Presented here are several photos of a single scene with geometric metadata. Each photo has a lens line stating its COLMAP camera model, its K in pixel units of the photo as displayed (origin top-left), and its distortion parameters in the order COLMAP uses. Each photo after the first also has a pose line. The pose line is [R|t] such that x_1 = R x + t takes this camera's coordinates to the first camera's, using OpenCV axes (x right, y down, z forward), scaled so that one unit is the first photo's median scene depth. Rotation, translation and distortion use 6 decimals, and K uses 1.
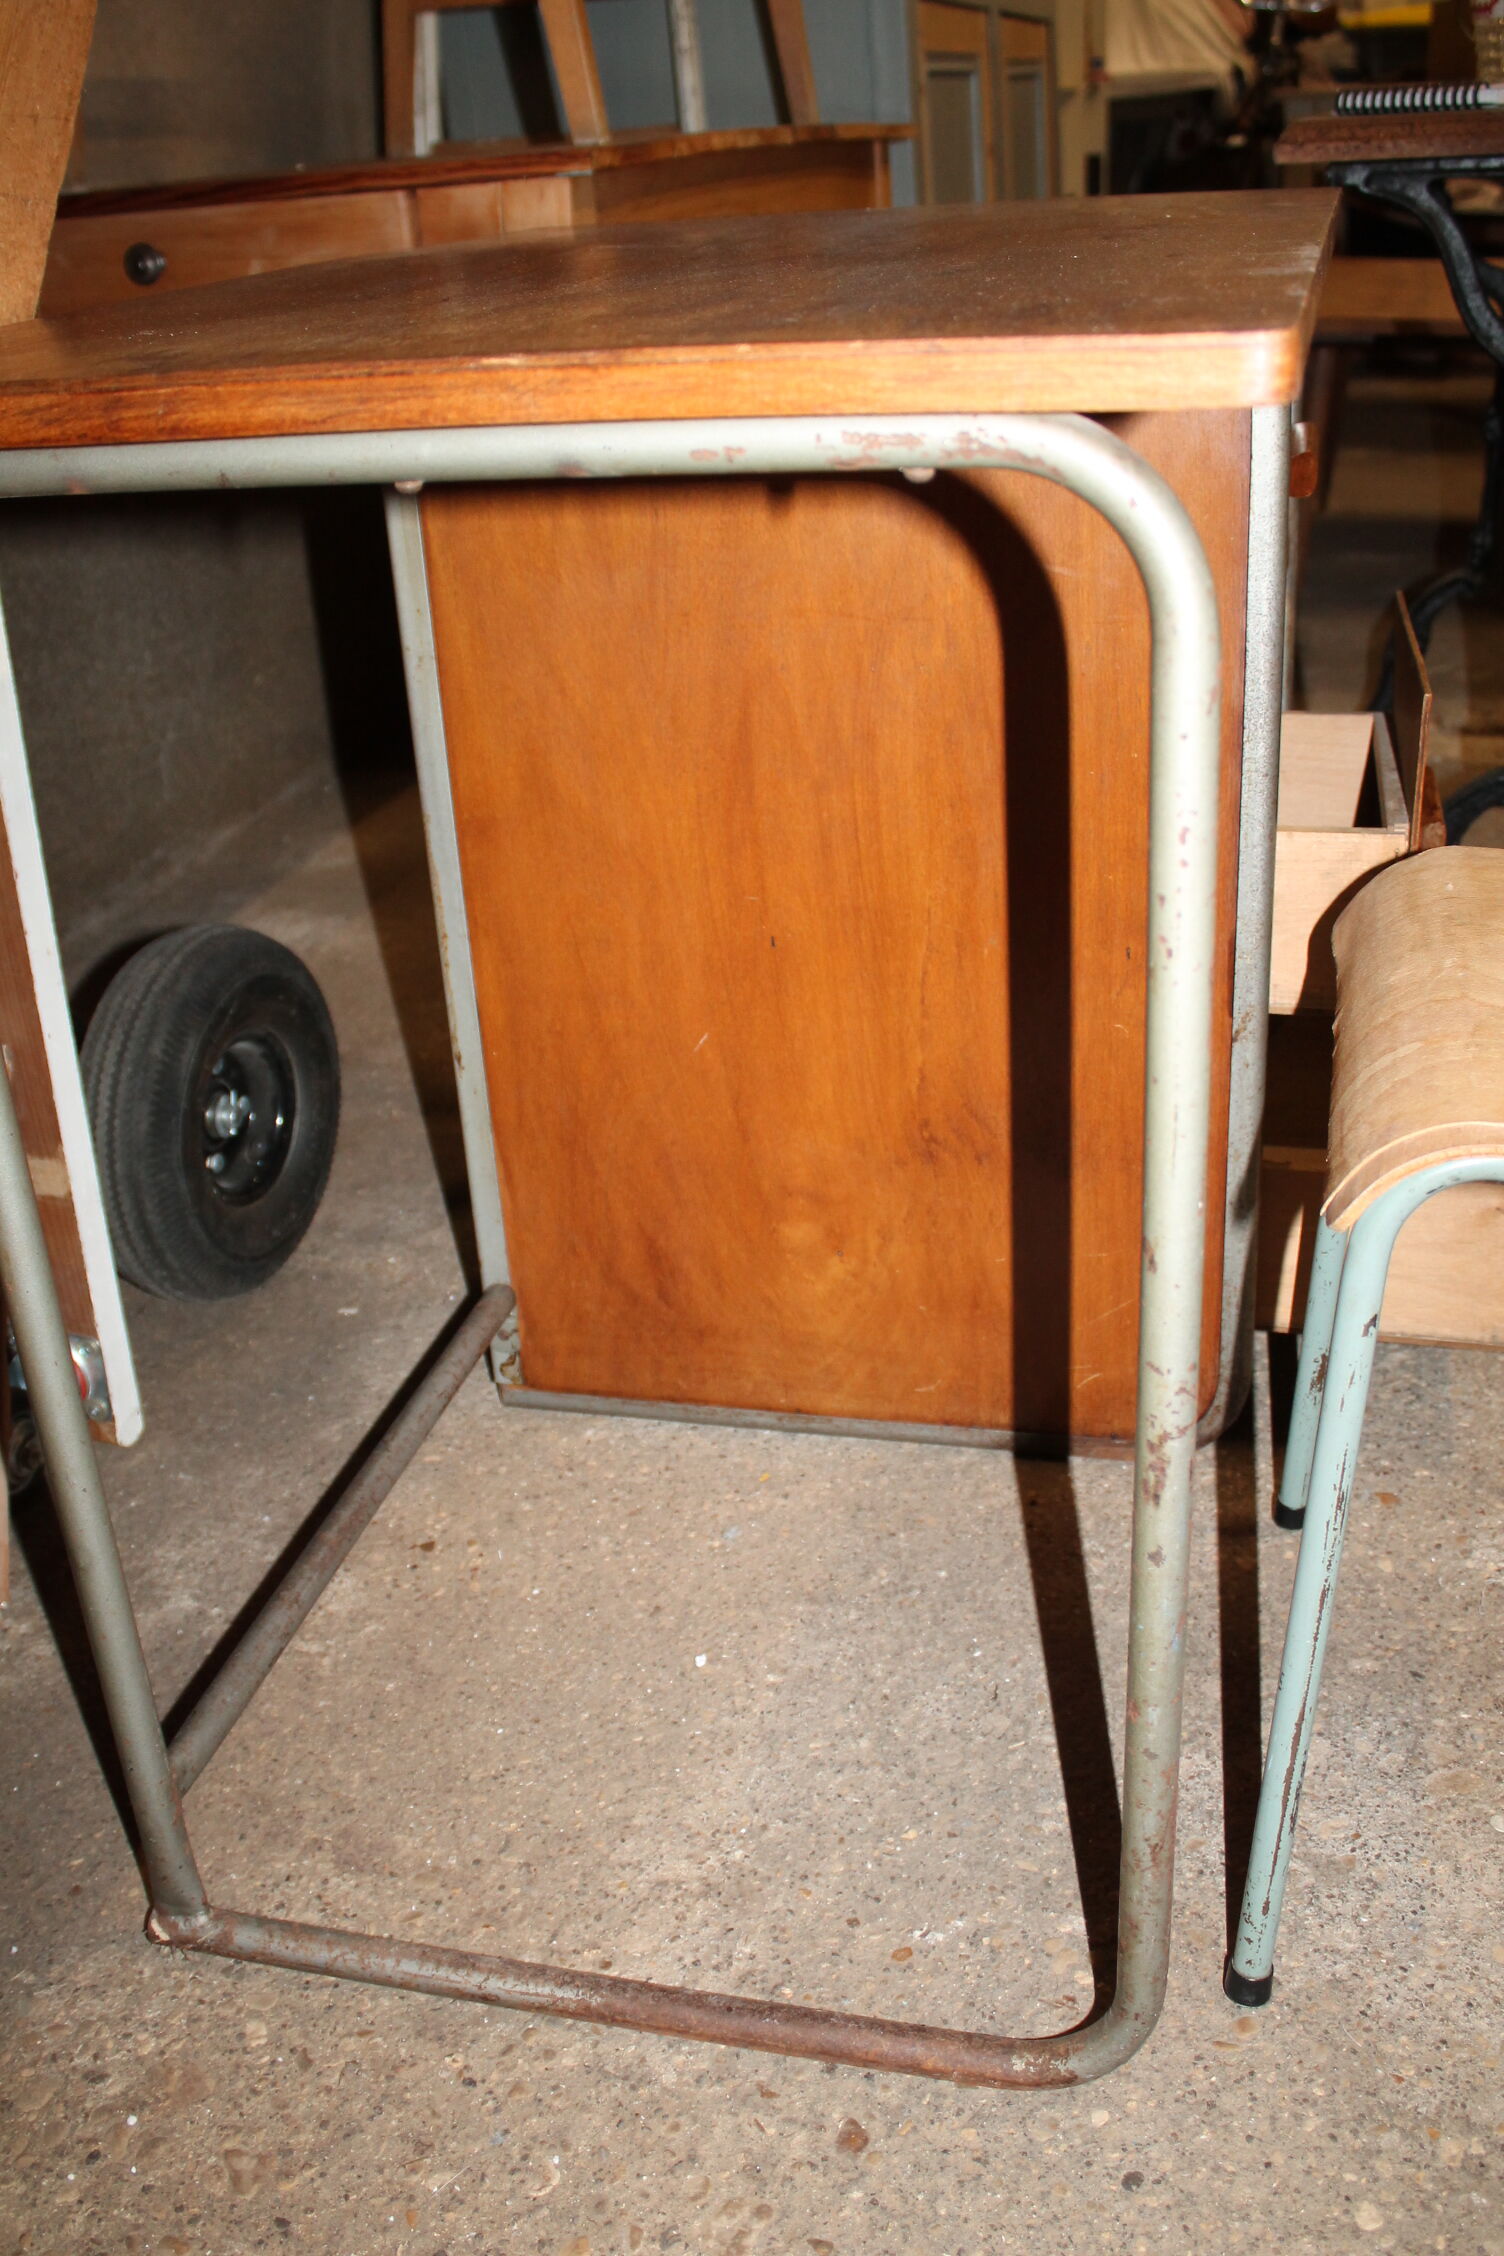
lens RADIAL K [[2128.3, 0, 748.5], [0, 2128.3, 1111.1], [0, 0, 1]] dist [-0.140555, 0.123865]
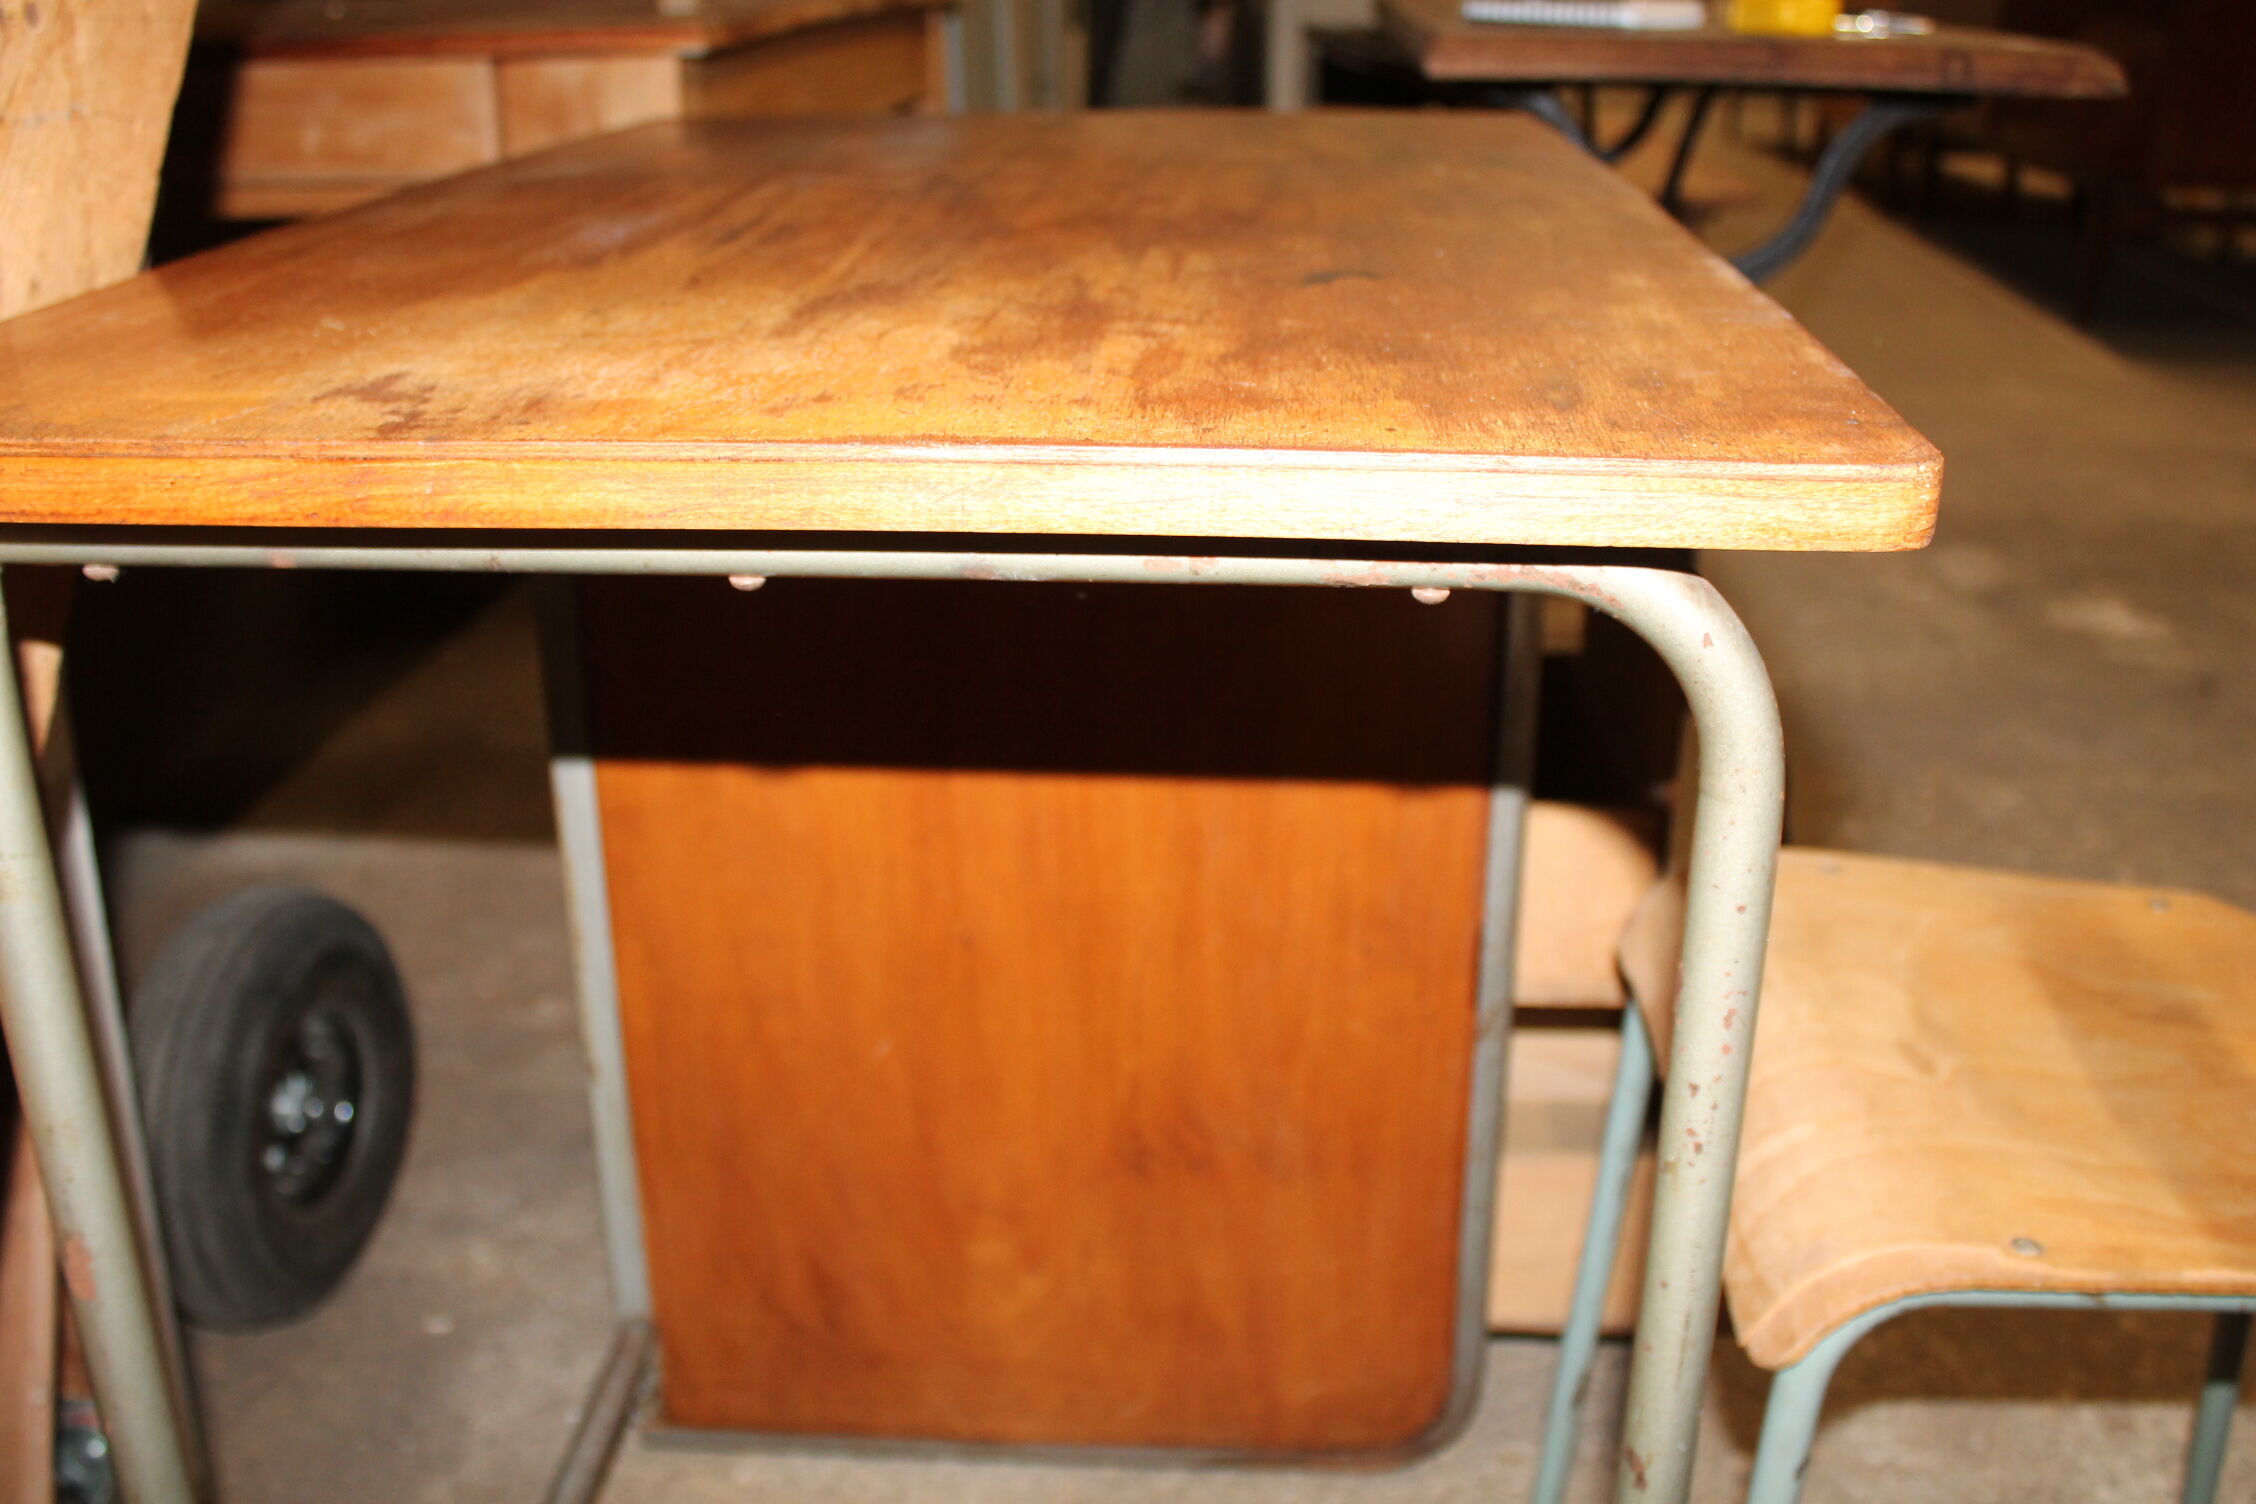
lens RADIAL K [[2128.3, 0, 1128.0], [0, 2128.3, 752.0], [0, 0, 1]] dist [-0.140555, 0.123865]
pose [[0.981737, -0.014225, 0.189711, -0.087025], [0.028868, 0.996792, -0.074650, -0.086879], [-0.188040, 0.078763, 0.978998, 0.110449]]
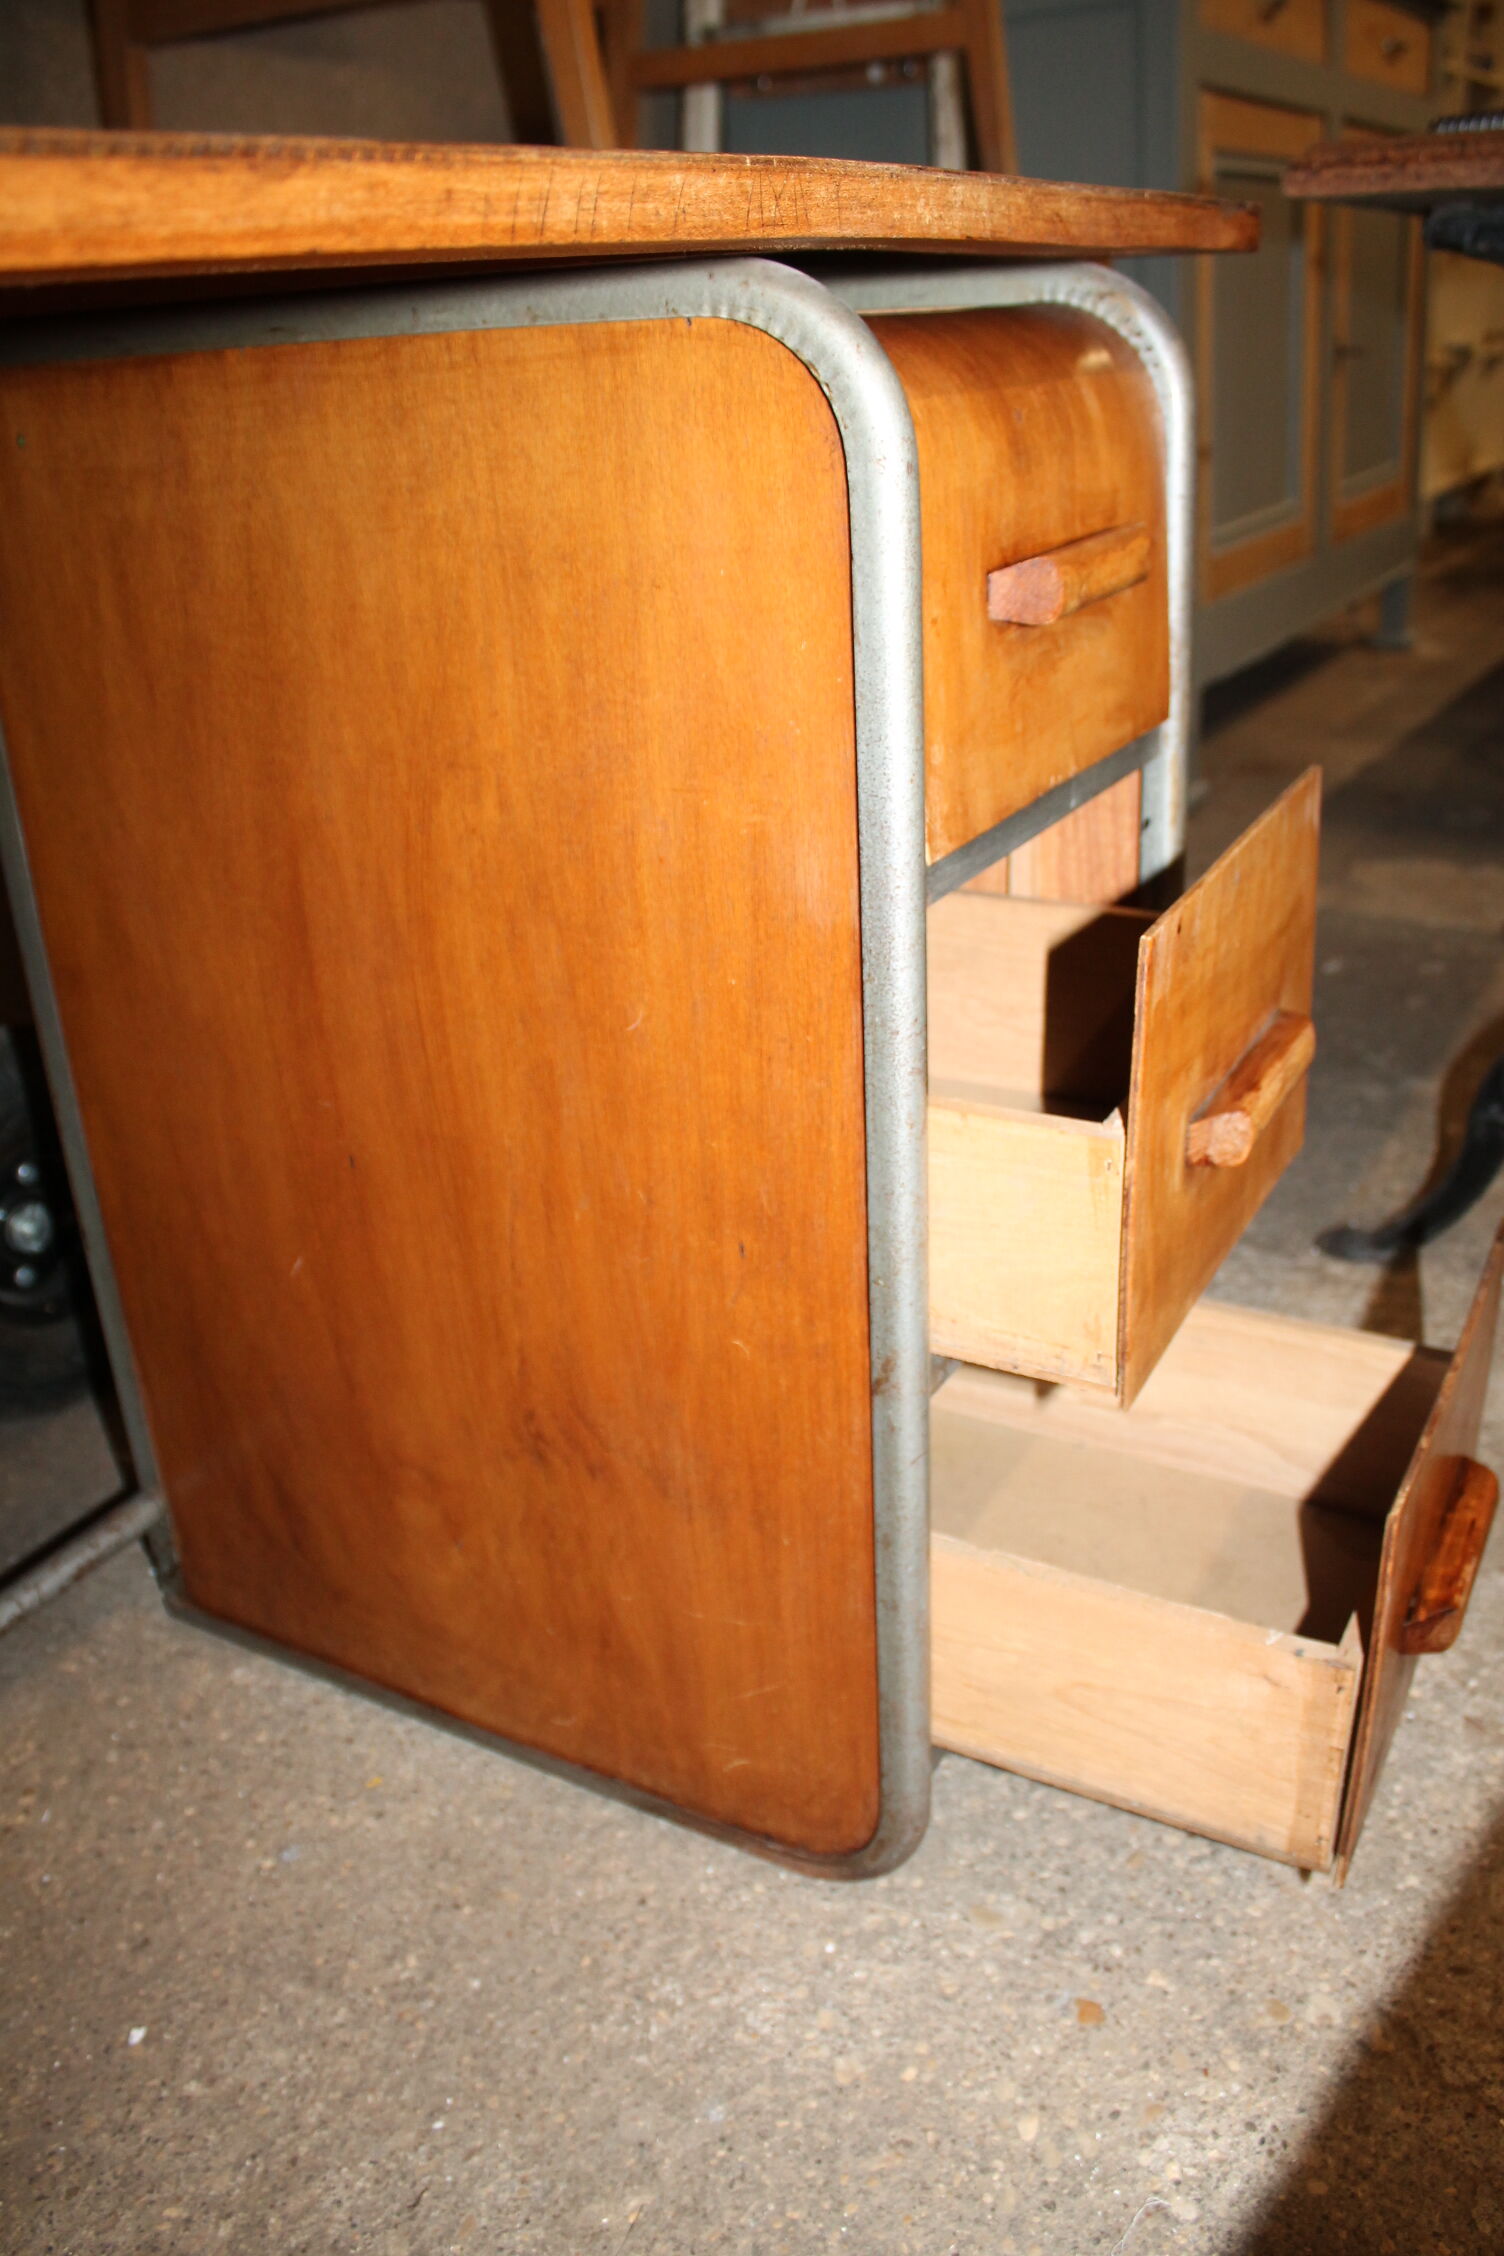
lens RADIAL K [[1861.5, 0, 752.0], [0, 1861.5, 1128.0], [0, 0, 1]] dist [-0.160389, 0.118382]
pose [[0.963874, 0.122321, -0.236612, 0.304068], [-0.121969, 0.992402, 0.016182, -0.117342], [0.236793, 0.013262, 0.971470, 0.362557]]
